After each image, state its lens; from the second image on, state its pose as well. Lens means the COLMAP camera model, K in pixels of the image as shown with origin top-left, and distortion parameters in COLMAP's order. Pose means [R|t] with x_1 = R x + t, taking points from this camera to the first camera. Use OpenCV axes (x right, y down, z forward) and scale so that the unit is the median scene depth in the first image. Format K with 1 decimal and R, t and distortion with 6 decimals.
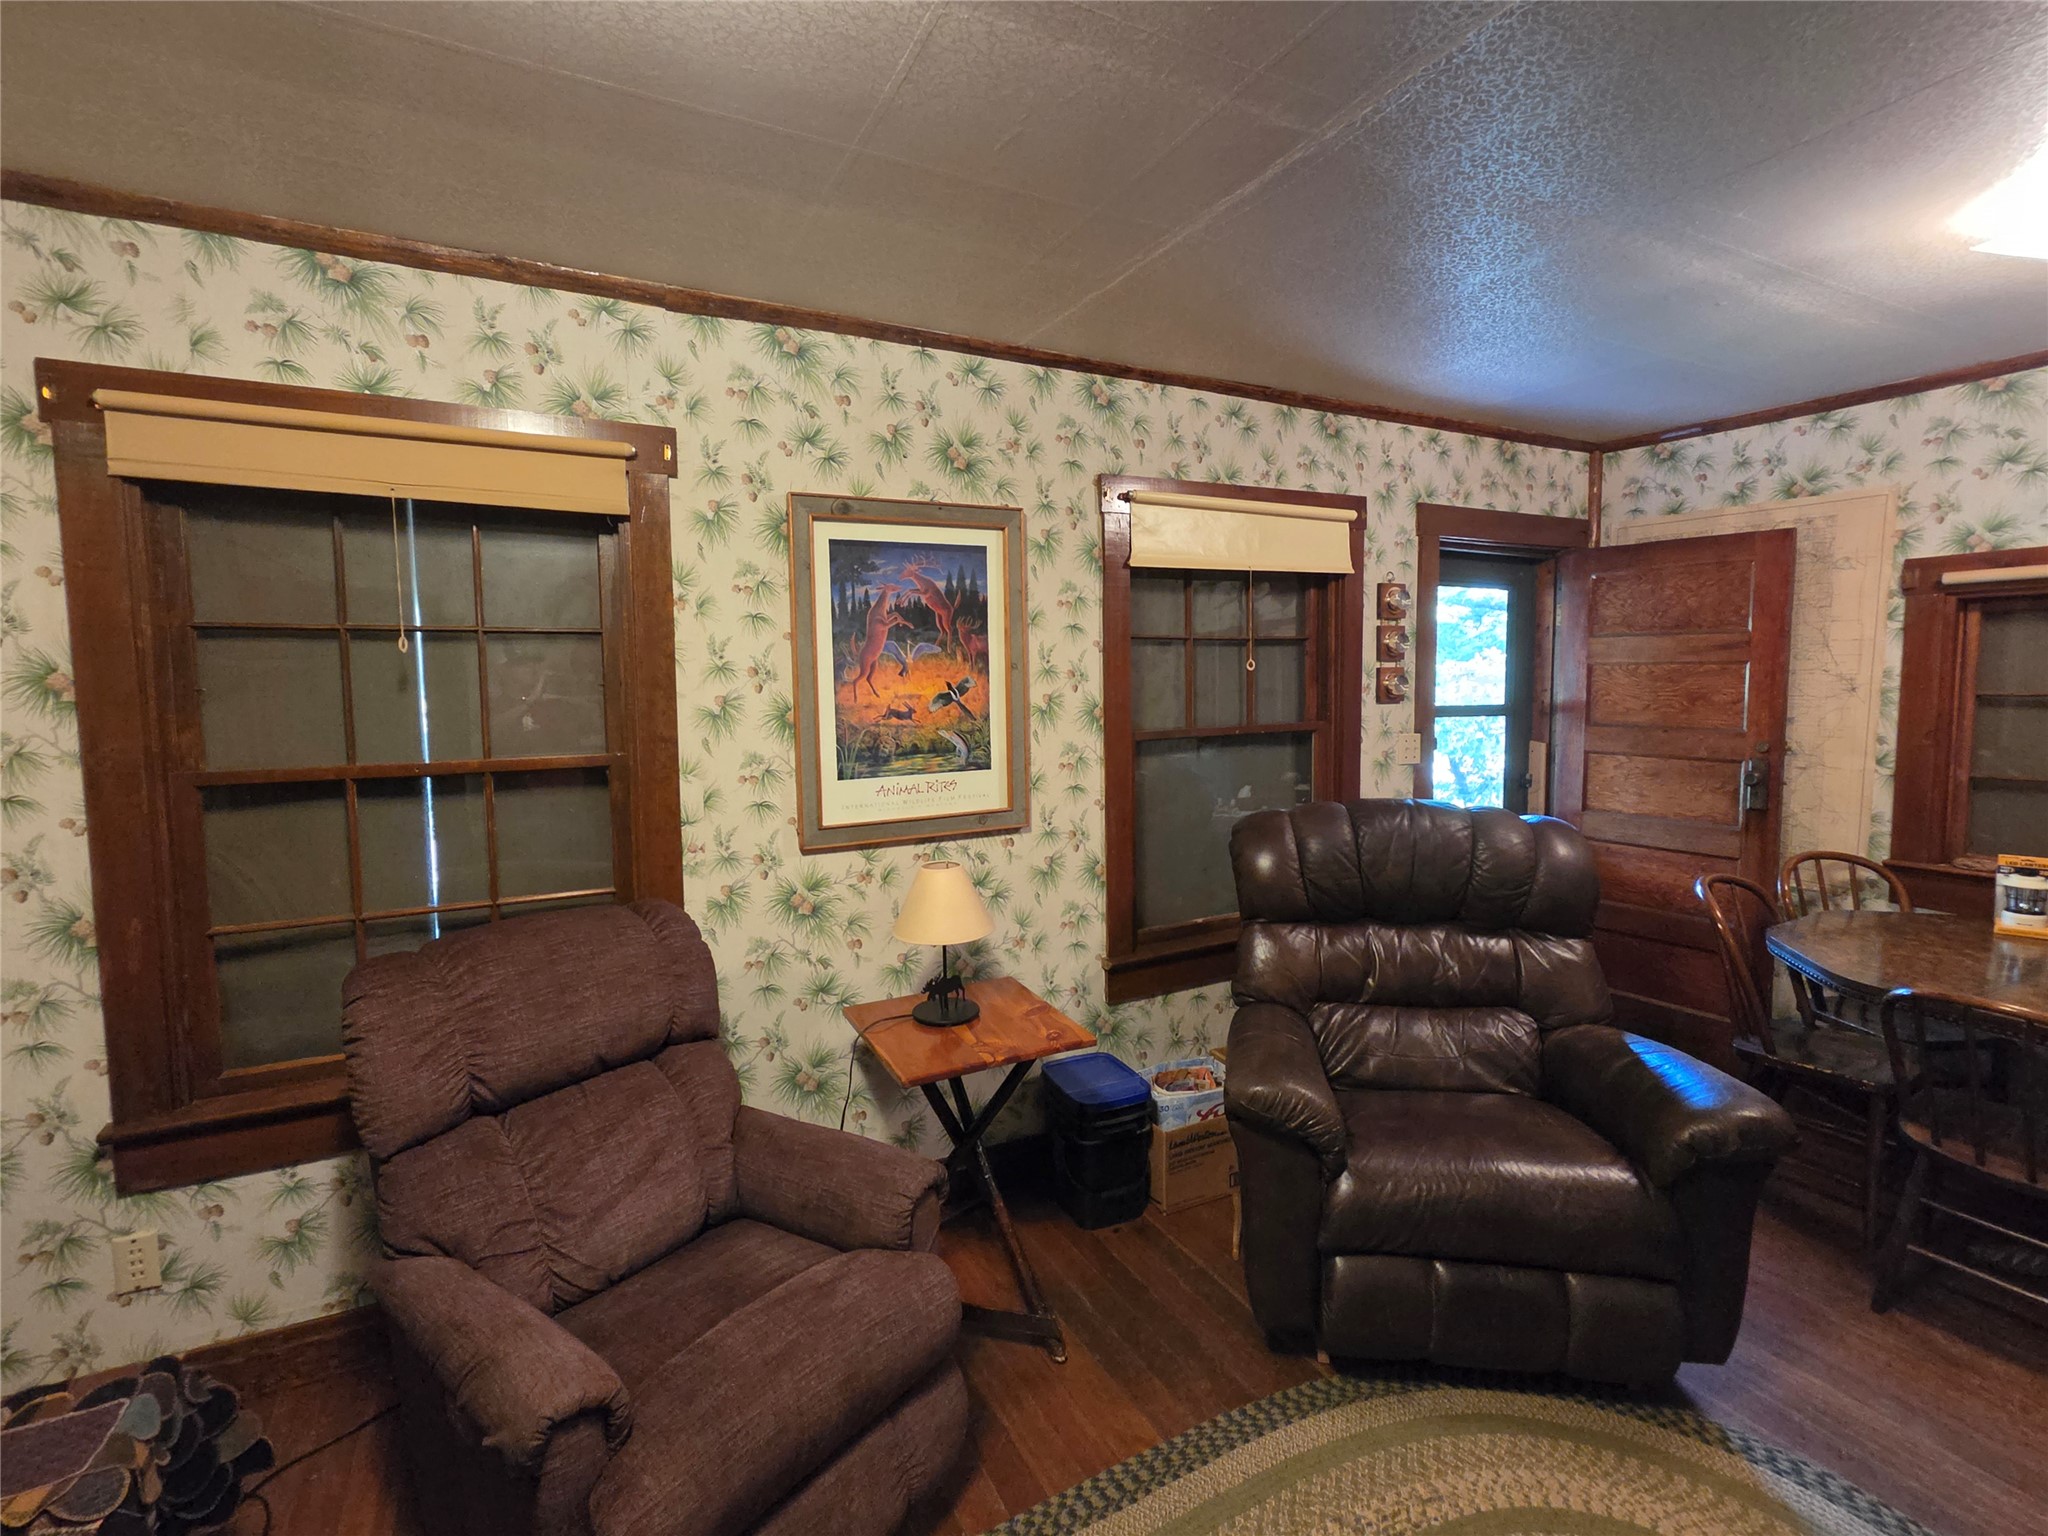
lens RADIAL K [[932.7, 0, 1045.5], [0, 932.7, 750.0], [0, 0, 1]] dist [-0.002094, 0.000940]
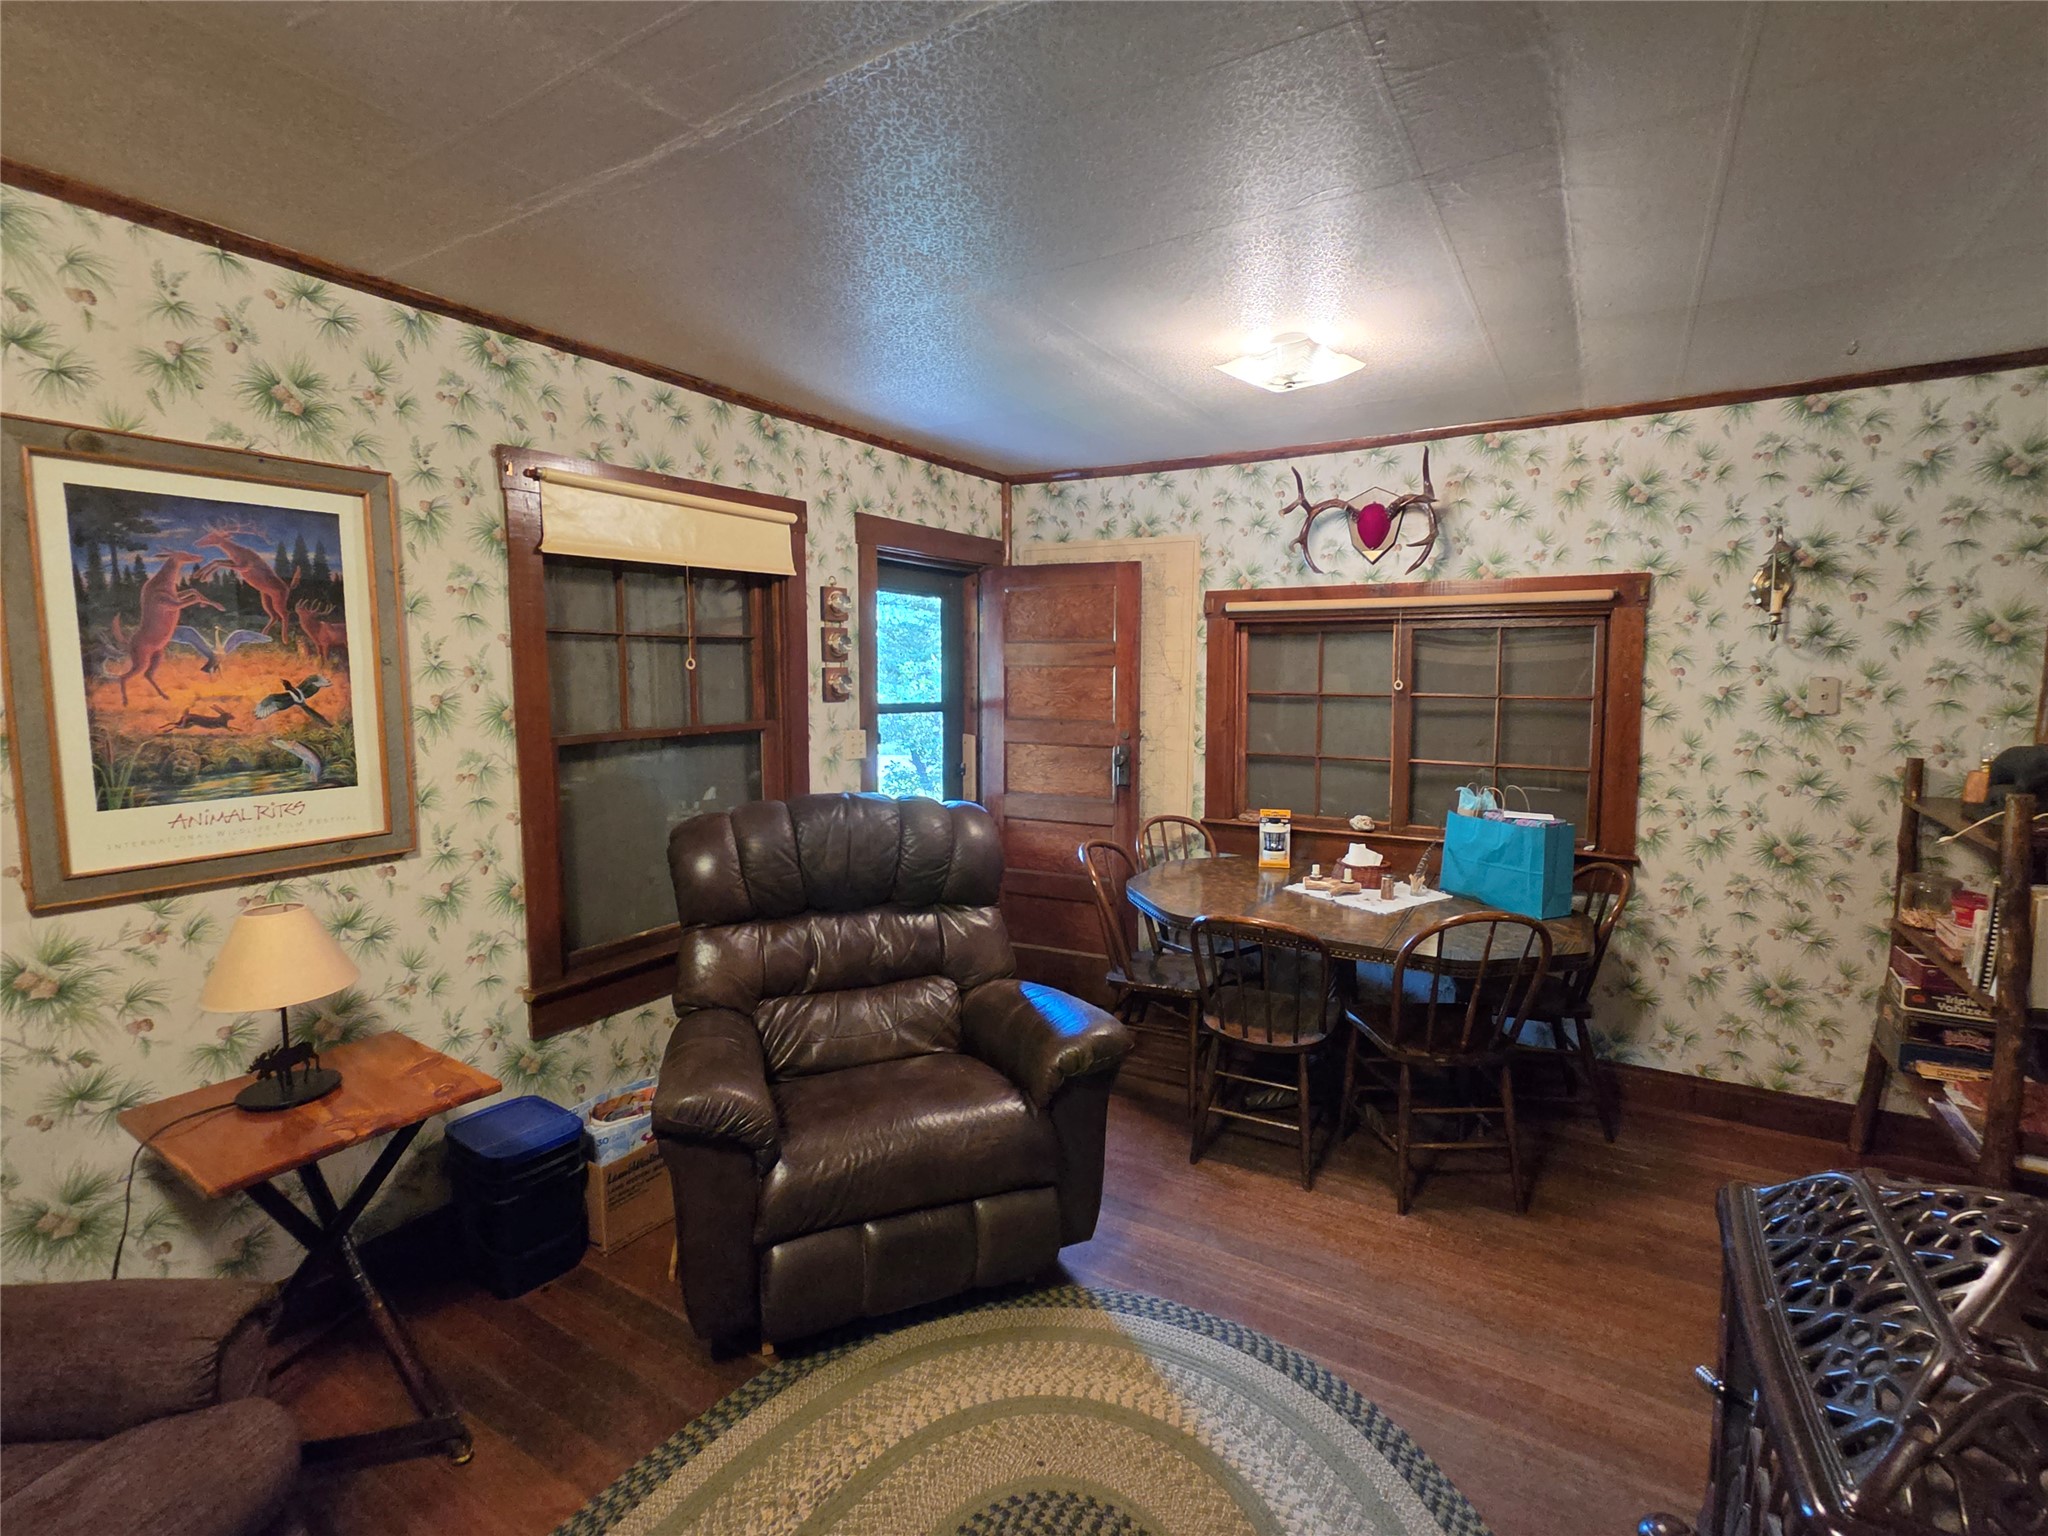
lens RADIAL K [[930.7, 0, 1034.1], [0, 930.7, 753.1], [0, 0, 1]] dist [0.004058, 0.000931]
pose [[0.861202, -0.033689, 0.507144, 0.040276], [0.030243, 0.999429, 0.015035, -0.002398], [-0.507361, 0.002389, 0.861730, -0.017523]]
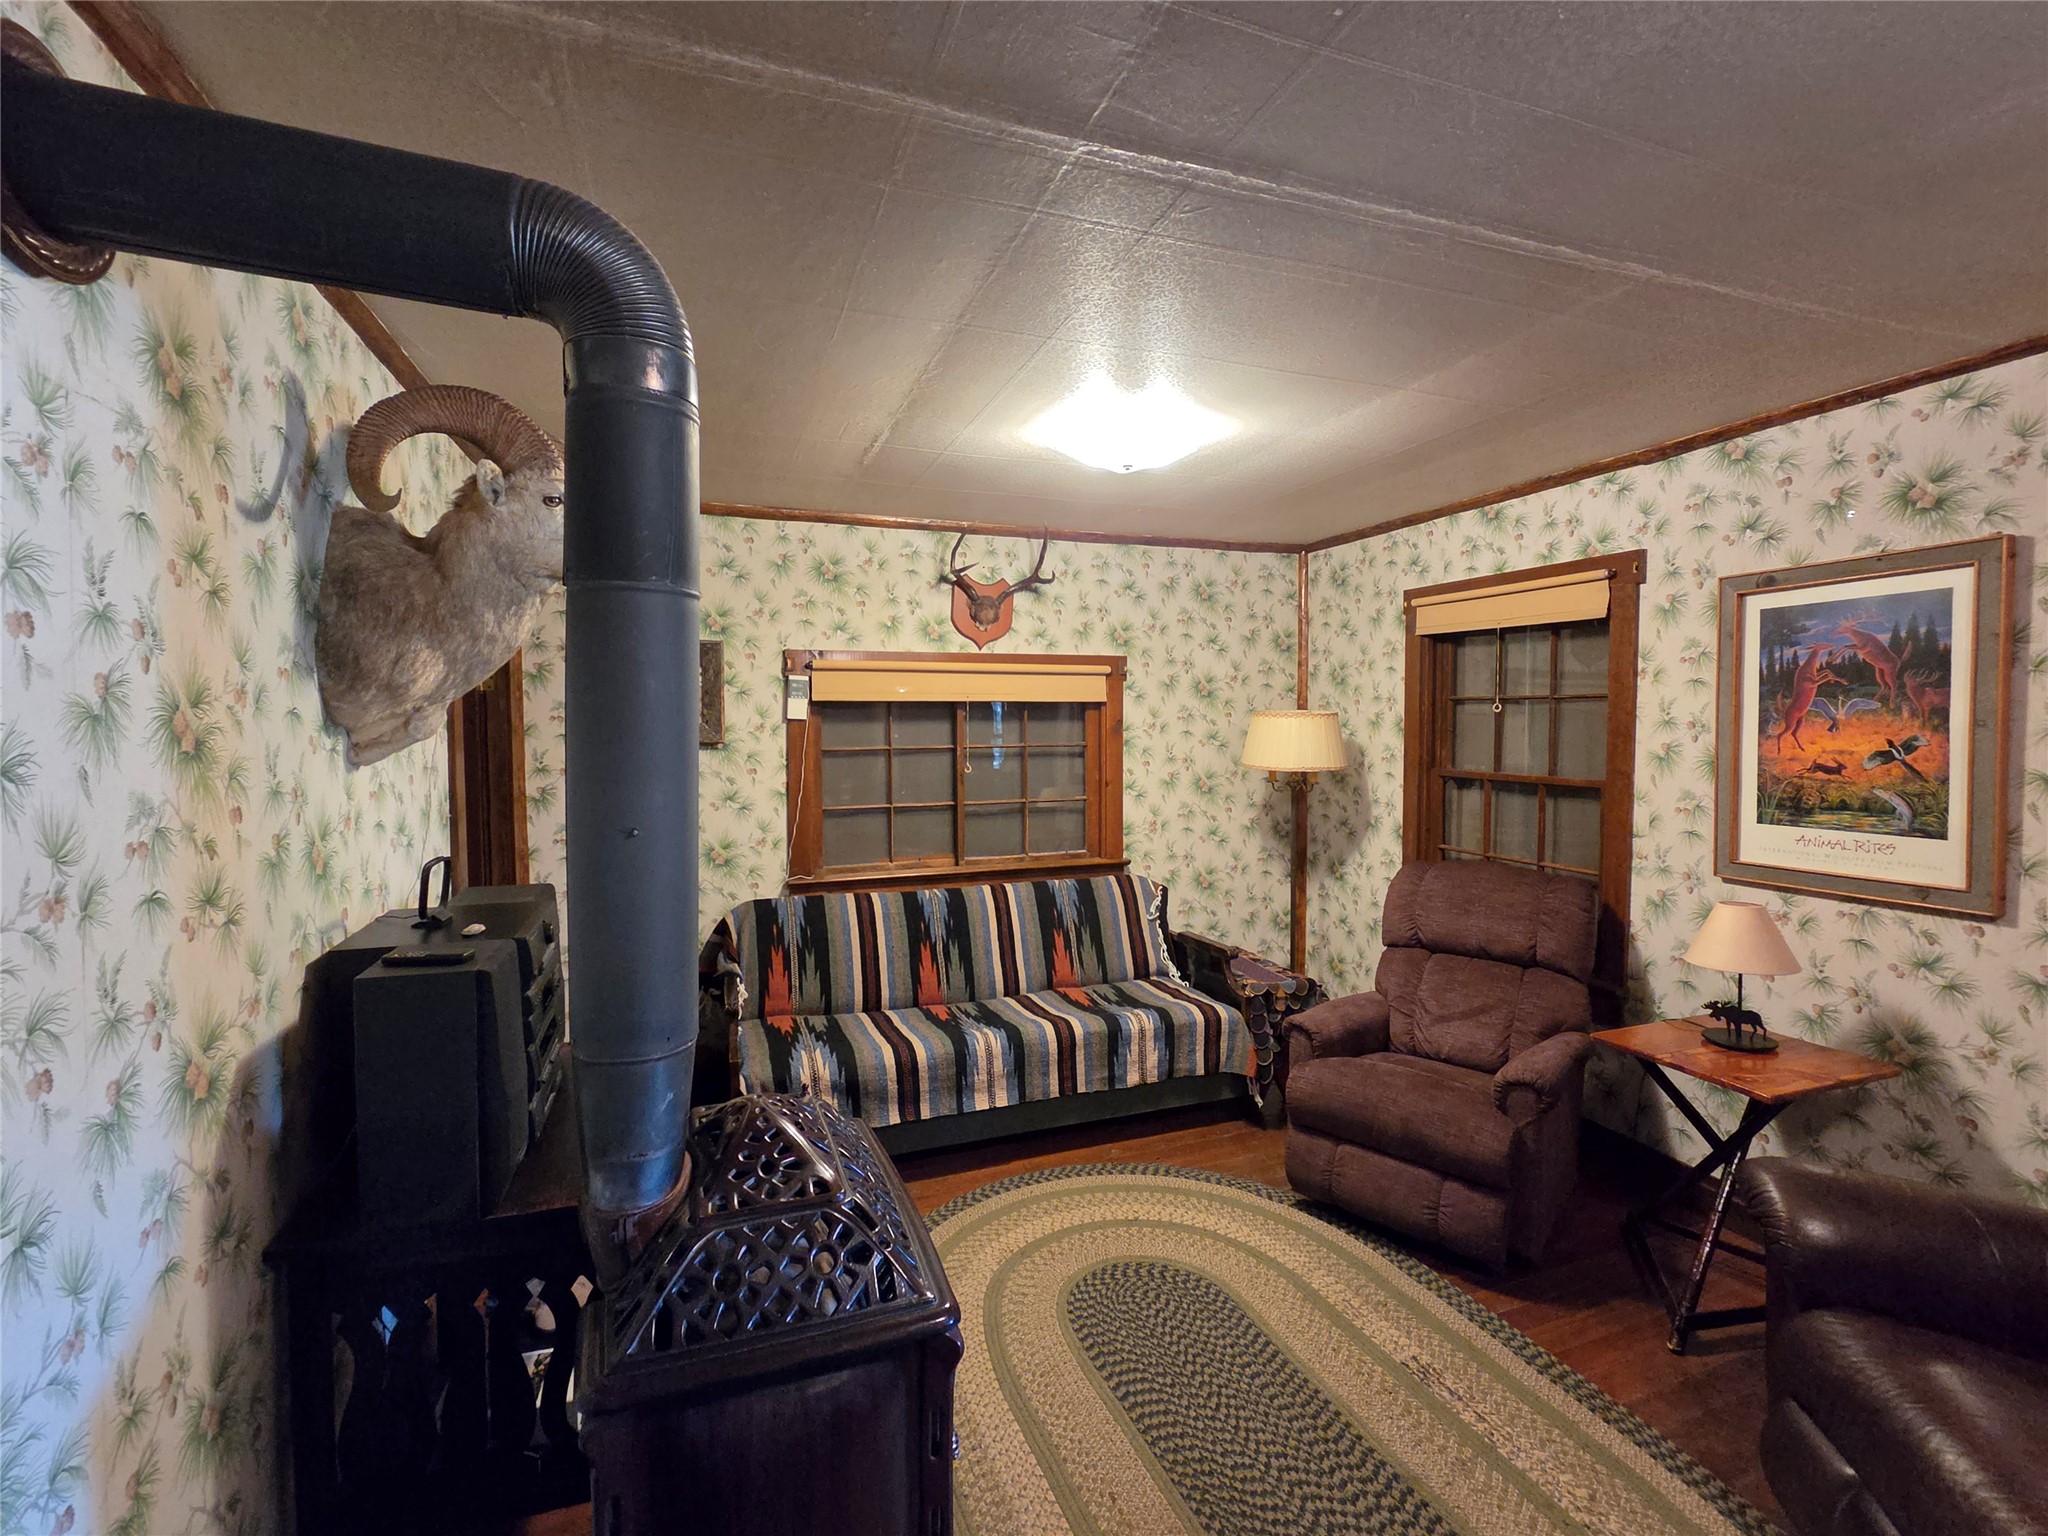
lens RADIAL K [[930.7, 0, 1034.1], [0, 930.7, 753.1], [0, 0, 1]] dist [0.004058, 0.000931]
pose [[-0.136735, 0.049384, -0.989376, 0.942529], [-0.072176, 0.995605, 0.059670, -0.052250], [0.987975, 0.079568, -0.132570, 0.269542]]
